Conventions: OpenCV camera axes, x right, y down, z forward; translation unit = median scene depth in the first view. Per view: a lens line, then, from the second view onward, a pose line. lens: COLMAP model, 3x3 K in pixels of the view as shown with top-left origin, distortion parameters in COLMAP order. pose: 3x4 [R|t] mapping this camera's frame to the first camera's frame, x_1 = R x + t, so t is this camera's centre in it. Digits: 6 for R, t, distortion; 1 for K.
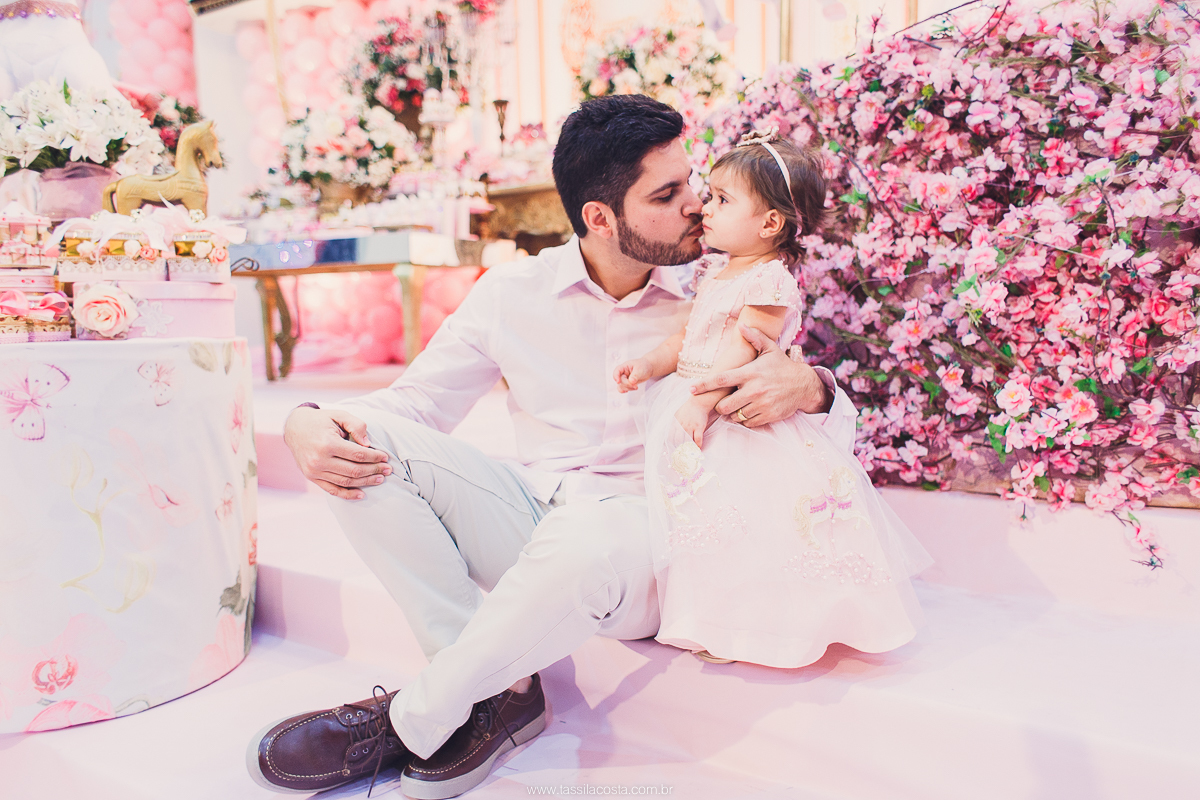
lens RADIAL K [[939.8, 0, 600.0], [0, 939.8, 400.0], [0, 0, 1]] dist [0.017903, -0.003818]
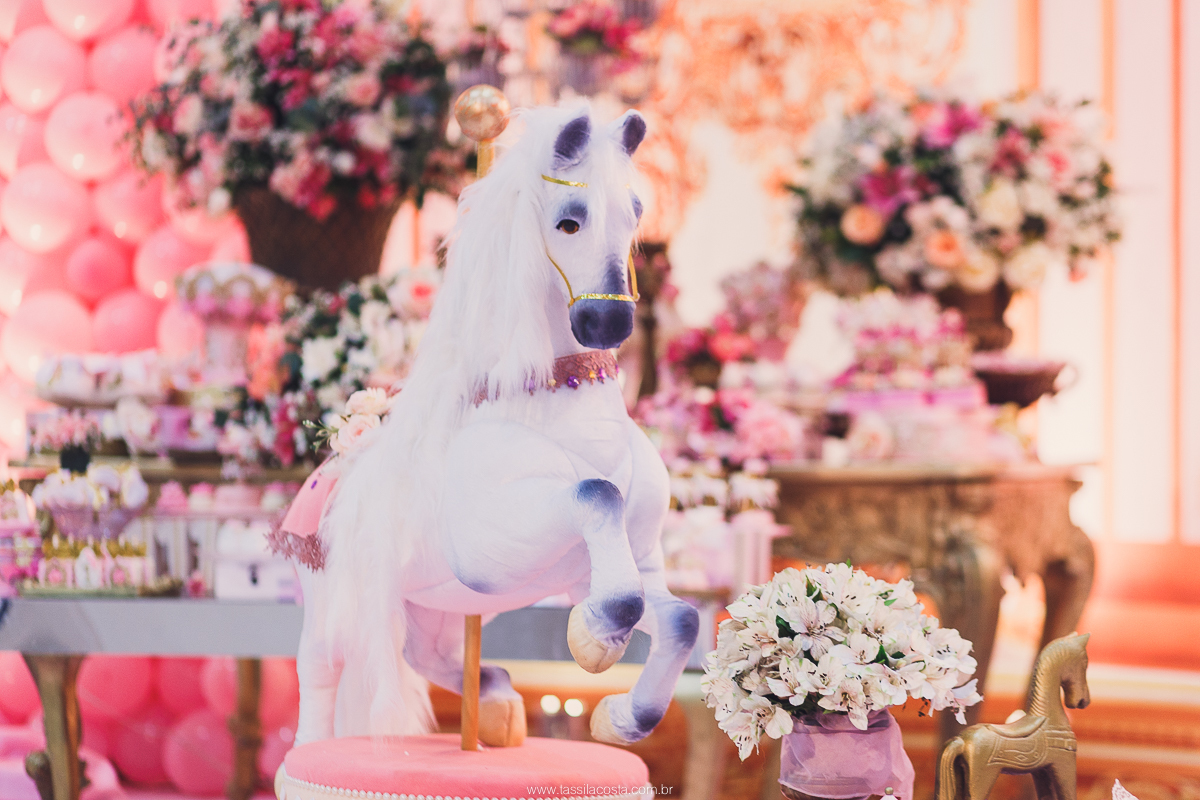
lens RADIAL K [[2883.9, 0, 600.0], [0, 2883.9, 400.0], [0, 0, 1]] dist [0.042651, -0.460370]
pose [[0.966130, 0.017384, 0.257469, -1.321547], [0.009943, 0.994480, -0.104454, -0.276662], [-0.257863, 0.103477, 0.960624, -0.835423]]
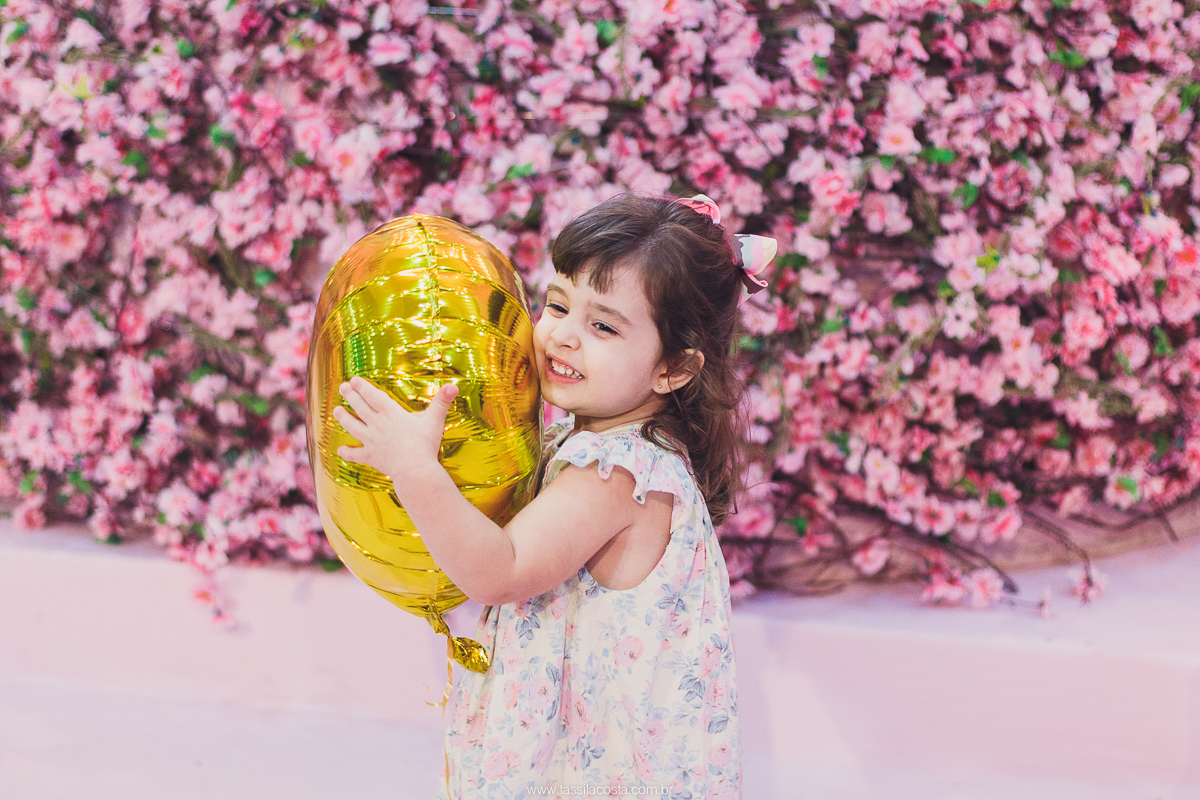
lens RADIAL K [[2883.9, 0, 600.0], [0, 2883.9, 400.0], [0, 0, 1]] dist [0.042651, -0.460370]
pose [[0.933146, -0.047634, 0.356329, -0.203720], [-0.003828, 0.989810, 0.142341, -0.325877], [-0.359478, -0.134189, 0.923455, -0.977804]]
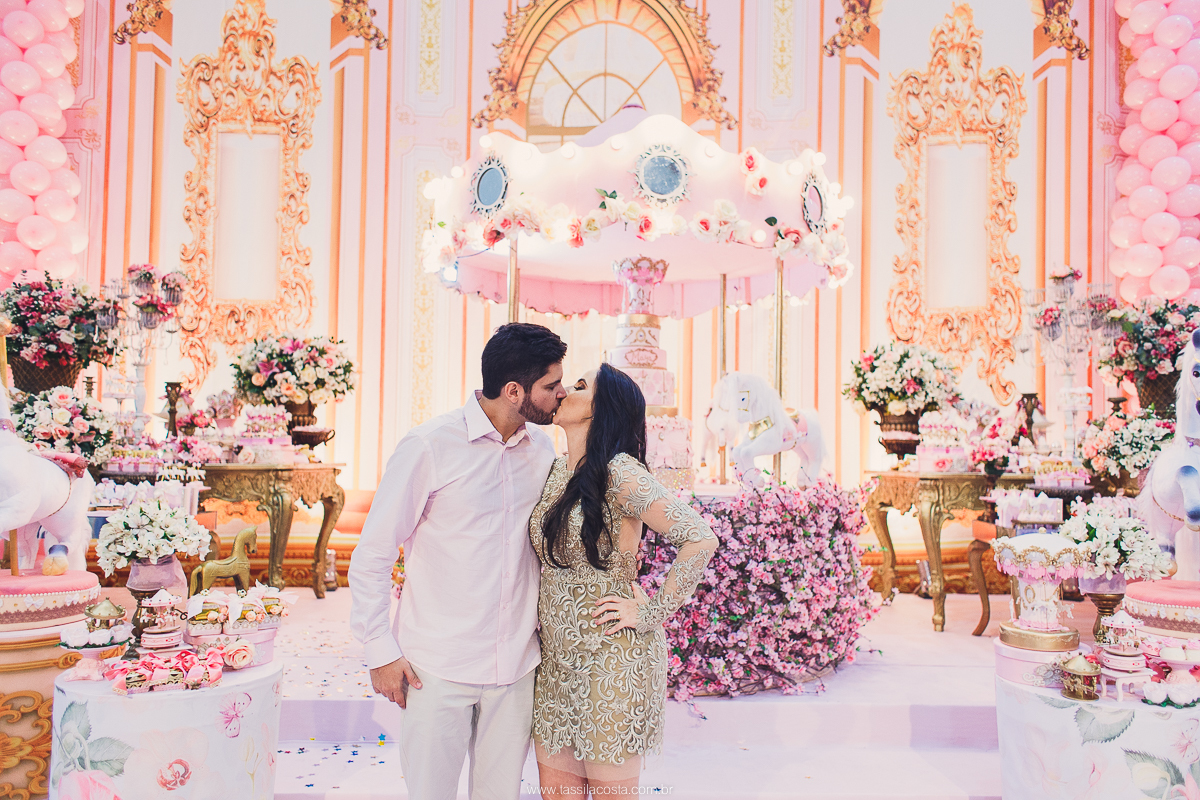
lens RADIAL K [[934.9, 0, 600.0], [0, 934.9, 400.0], [0, 0, 1]] dist [0.035240, -0.008272]
pose [[0.815776, 0.060653, 0.575179, -0.984909], [0.027921, 0.989197, -0.143911, -0.282914], [-0.577694, 0.133459, 0.805269, -0.856126]]
